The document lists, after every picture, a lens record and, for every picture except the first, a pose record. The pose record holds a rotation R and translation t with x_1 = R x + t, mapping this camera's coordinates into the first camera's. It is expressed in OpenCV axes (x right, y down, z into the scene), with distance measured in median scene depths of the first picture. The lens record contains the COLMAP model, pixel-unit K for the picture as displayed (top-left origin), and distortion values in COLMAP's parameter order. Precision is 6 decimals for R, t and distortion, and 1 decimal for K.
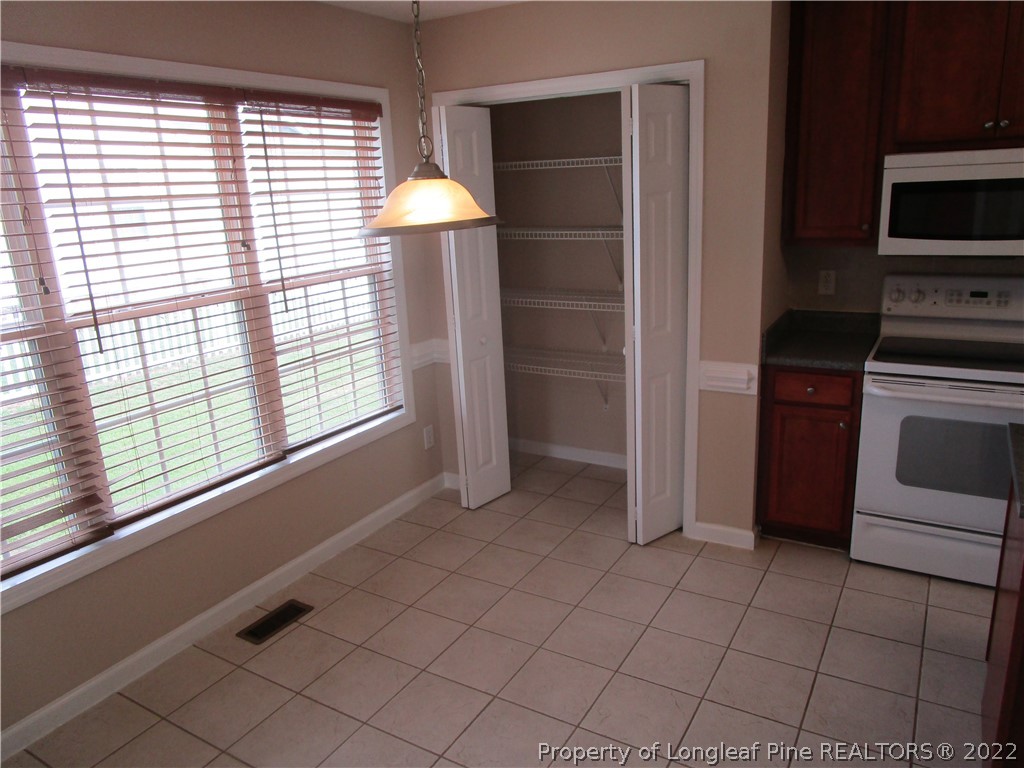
lens RADIAL K [[723.4, 0, 518.6], [0, 723.4, 384.1], [0, 0, 1]] dist [-0.033259, 0.008435]
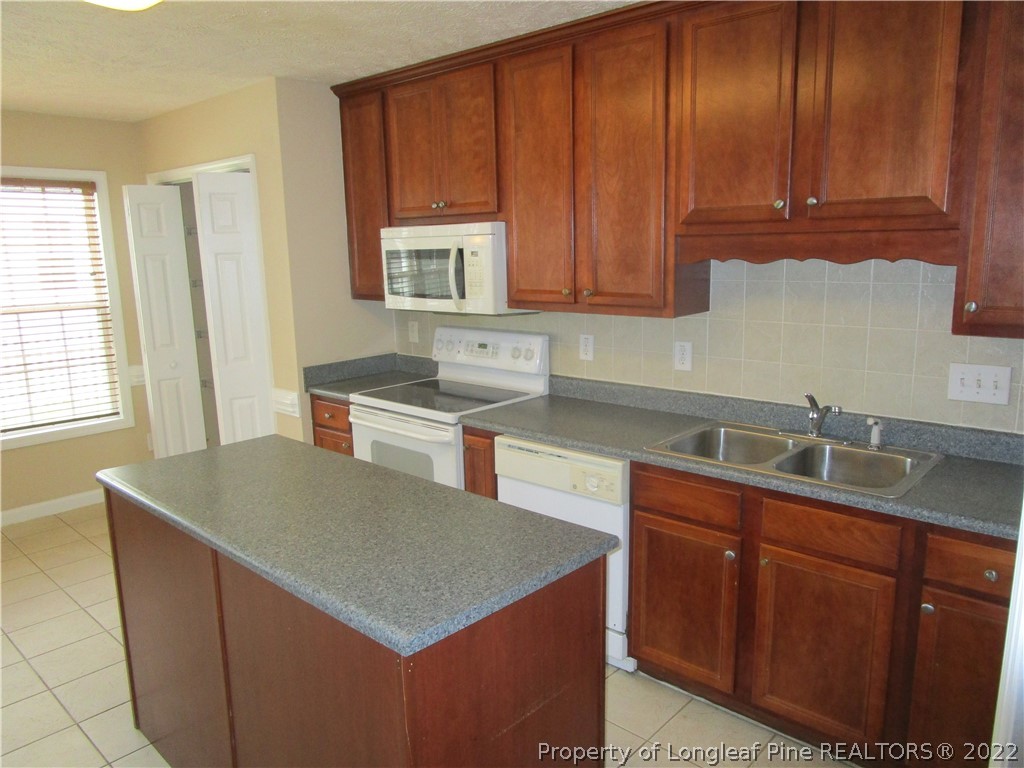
lens RADIAL K [[723.4, 0, 511.1], [0, 723.4, 382.9], [0, 0, 1]] dist [-0.033259, 0.008435]
pose [[0.980198, 0.066061, -0.186674, 0.915857], [-0.080282, 0.994335, -0.069669, 0.013112], [0.181014, 0.083276, 0.979949, -0.145273]]
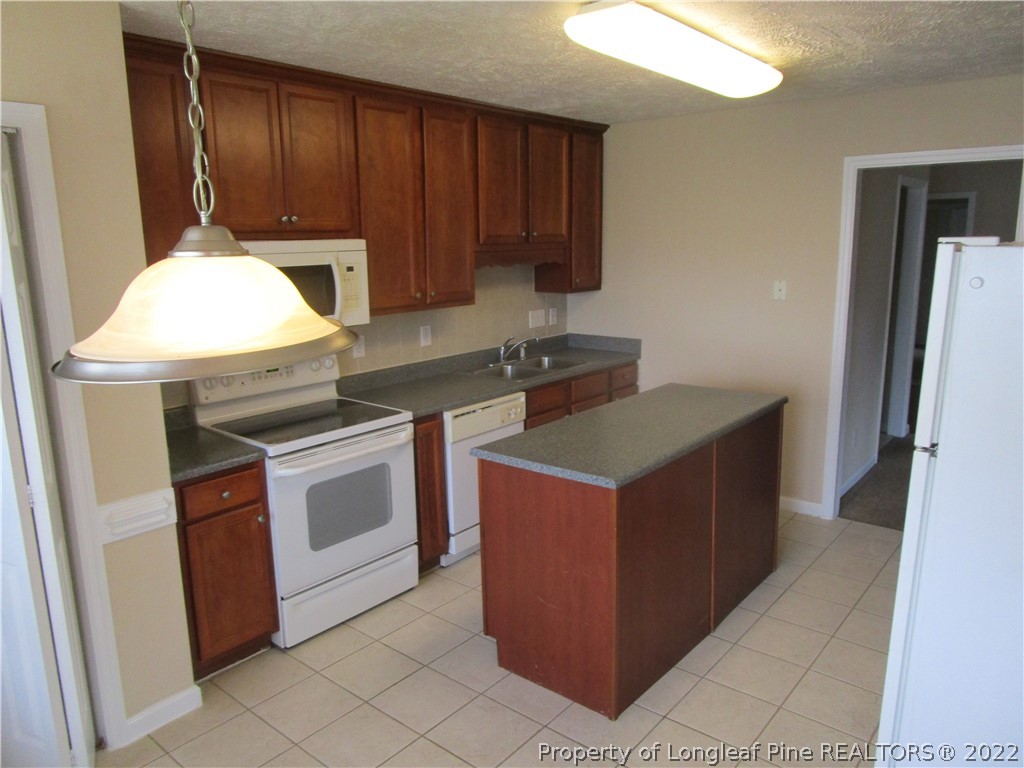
lens RADIAL K [[723.4, 0, 517.6], [0, 723.4, 387.8], [0, 0, 1]] dist [-0.033259, 0.008435]
pose [[0.160567, -0.153253, 0.975055, -0.382029], [0.269541, 0.957132, 0.106050, -0.113505], [-0.949508, 0.245789, 0.194992, 0.432513]]
